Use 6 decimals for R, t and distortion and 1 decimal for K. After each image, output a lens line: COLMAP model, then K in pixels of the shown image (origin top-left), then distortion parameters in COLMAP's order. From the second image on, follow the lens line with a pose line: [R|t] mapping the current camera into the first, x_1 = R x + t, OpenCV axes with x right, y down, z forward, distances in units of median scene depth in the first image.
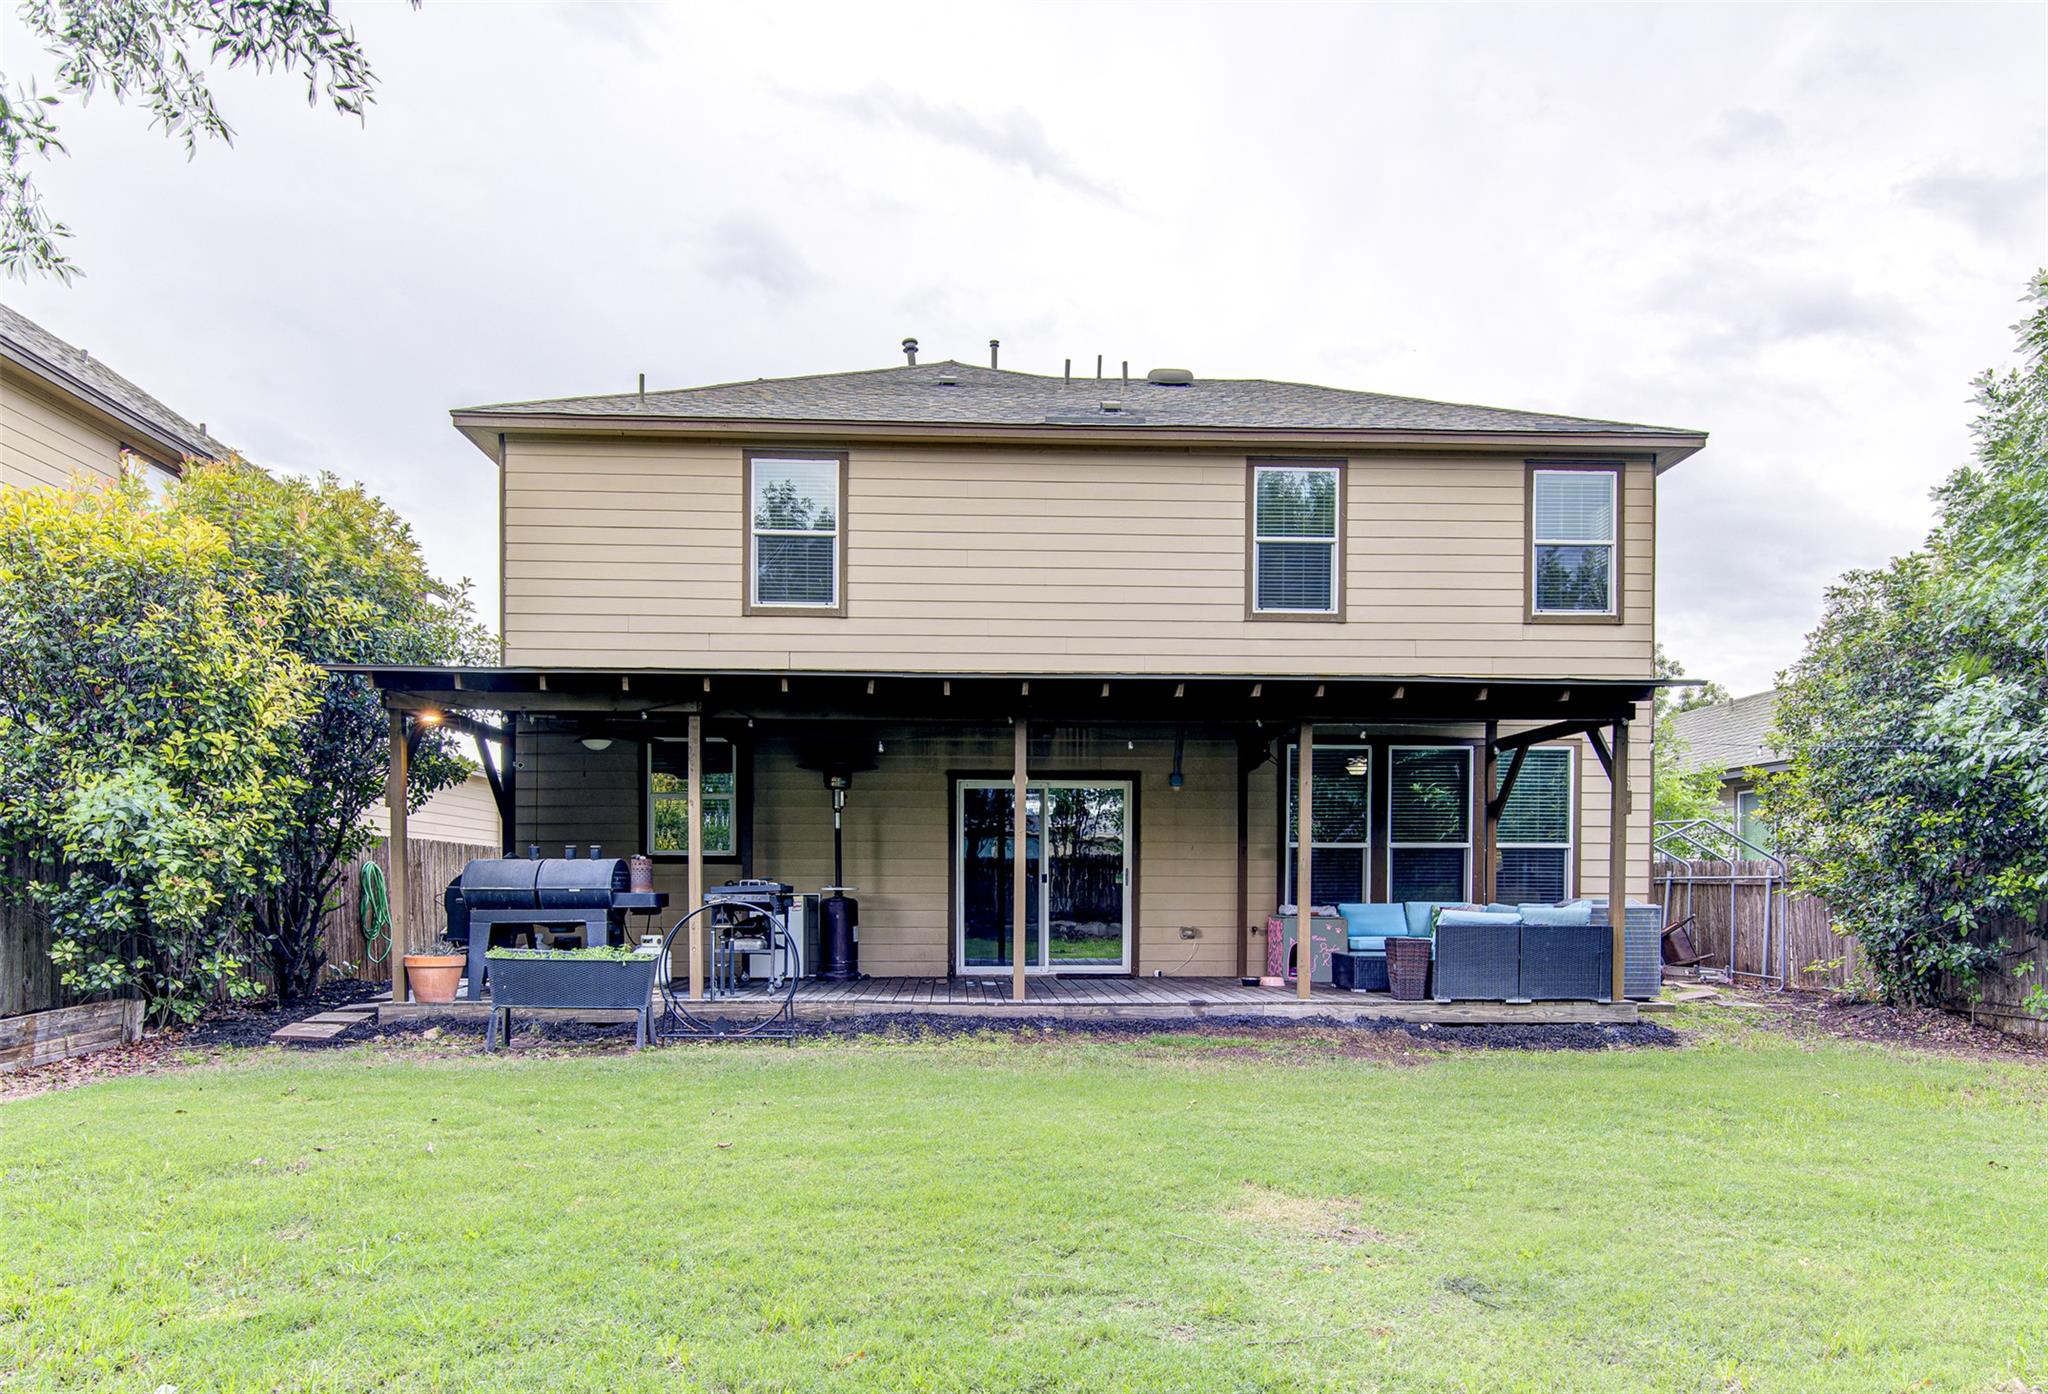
lens RADIAL K [[1220.3, 0, 1028.6], [0, 1220.3, 913.7], [0, 0, 1]] dist [0.008472, 0.001510]
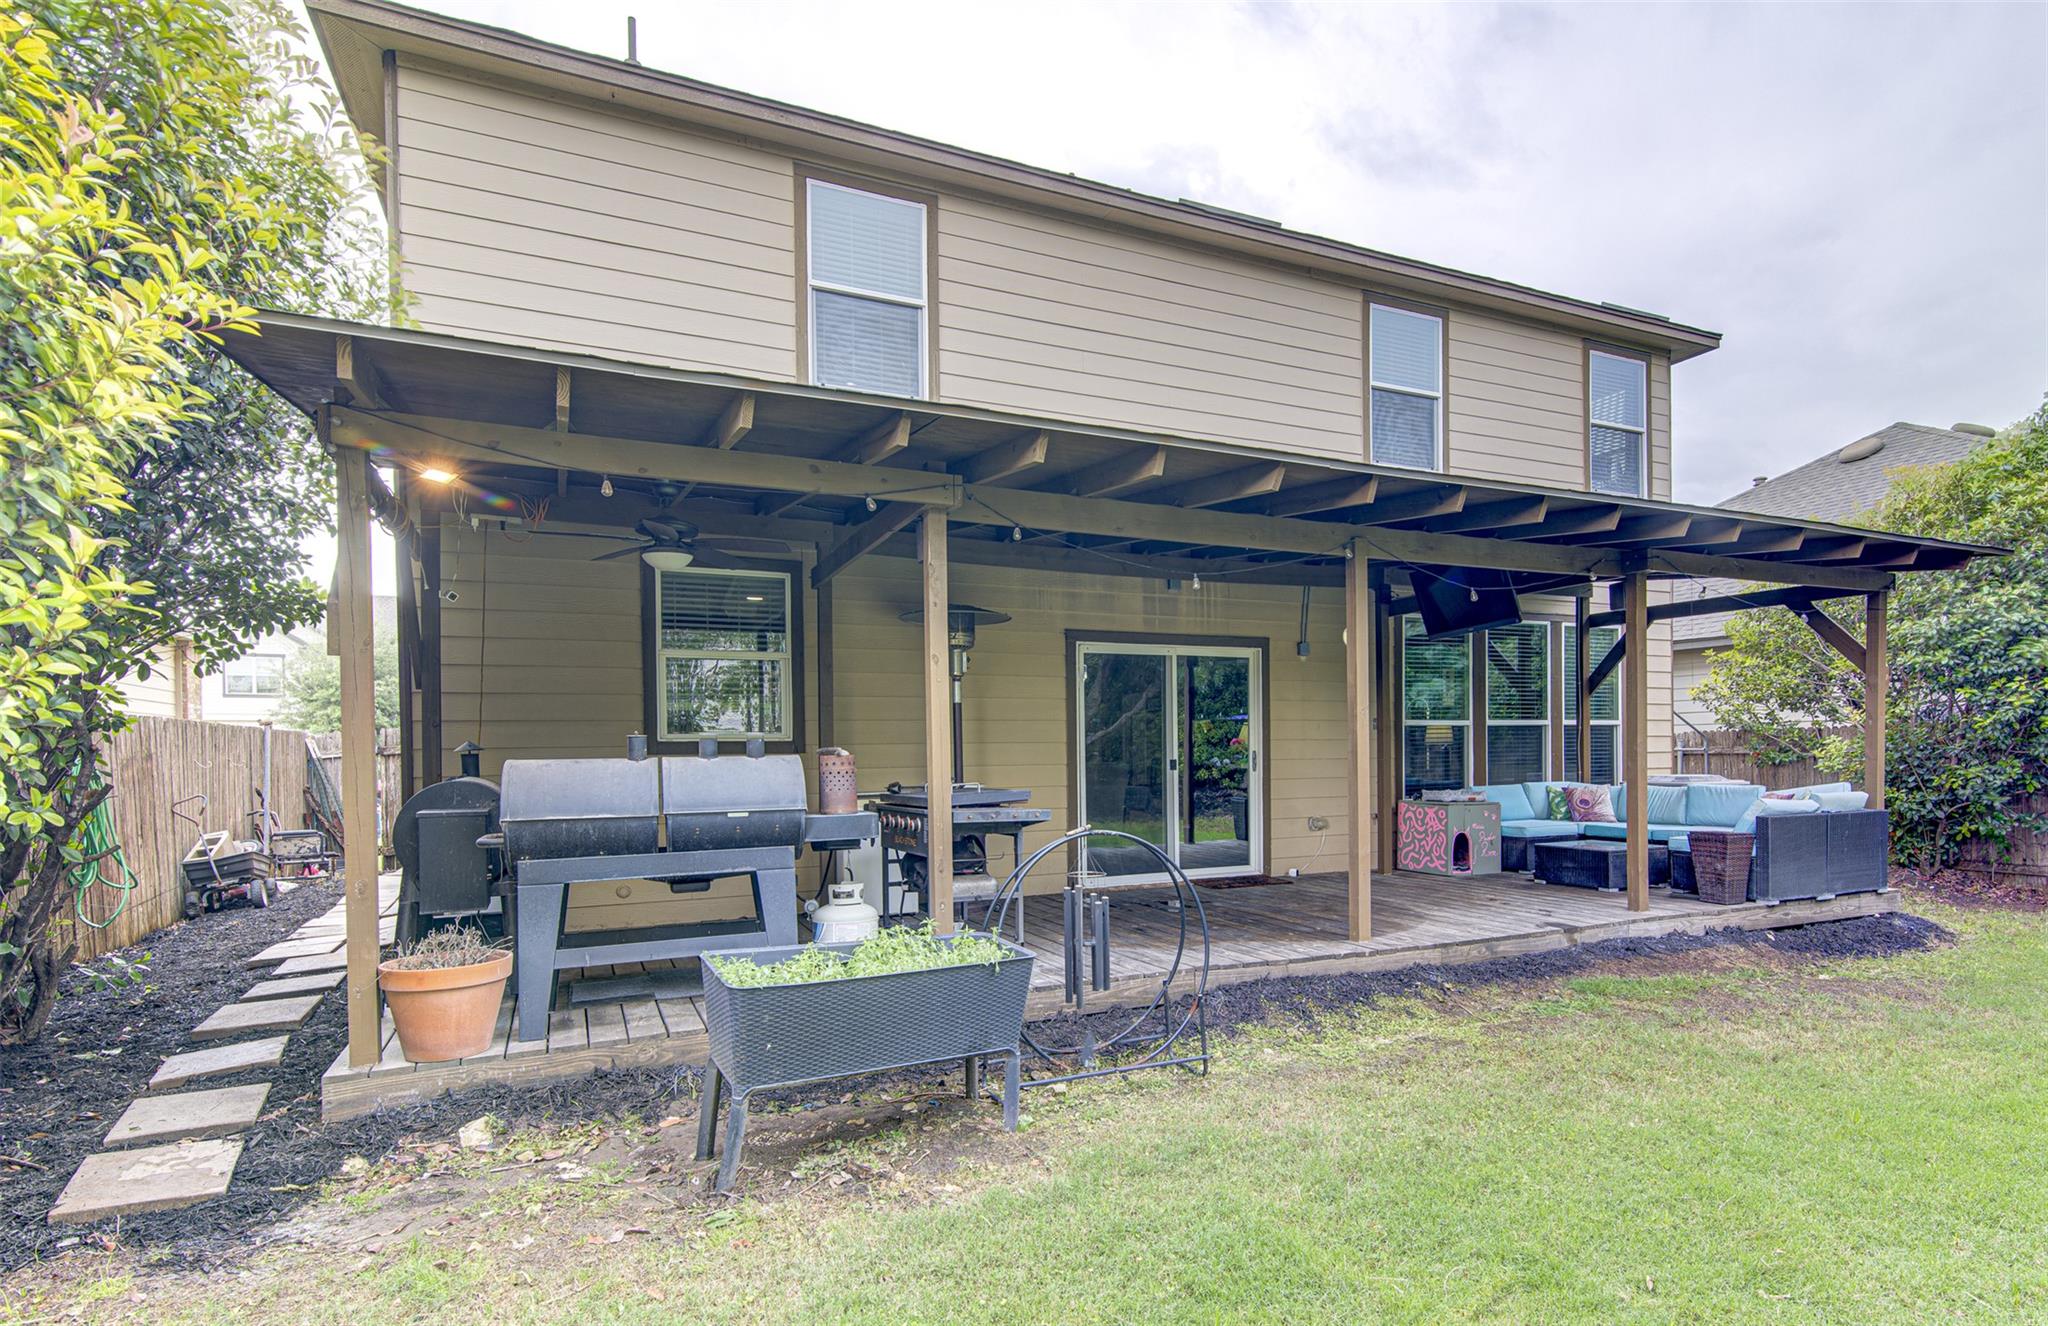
lens RADIAL K [[1027.2, 0, 1105.5], [0, 1027.2, 764.4], [0, 0, 1]] dist [0.014103, -0.000154]
pose [[0.926713, -0.018646, 0.375306, -0.359290], [0.022386, 0.999734, -0.005606, -0.032645], [-0.375102, 0.013597, 0.926884, 0.468841]]
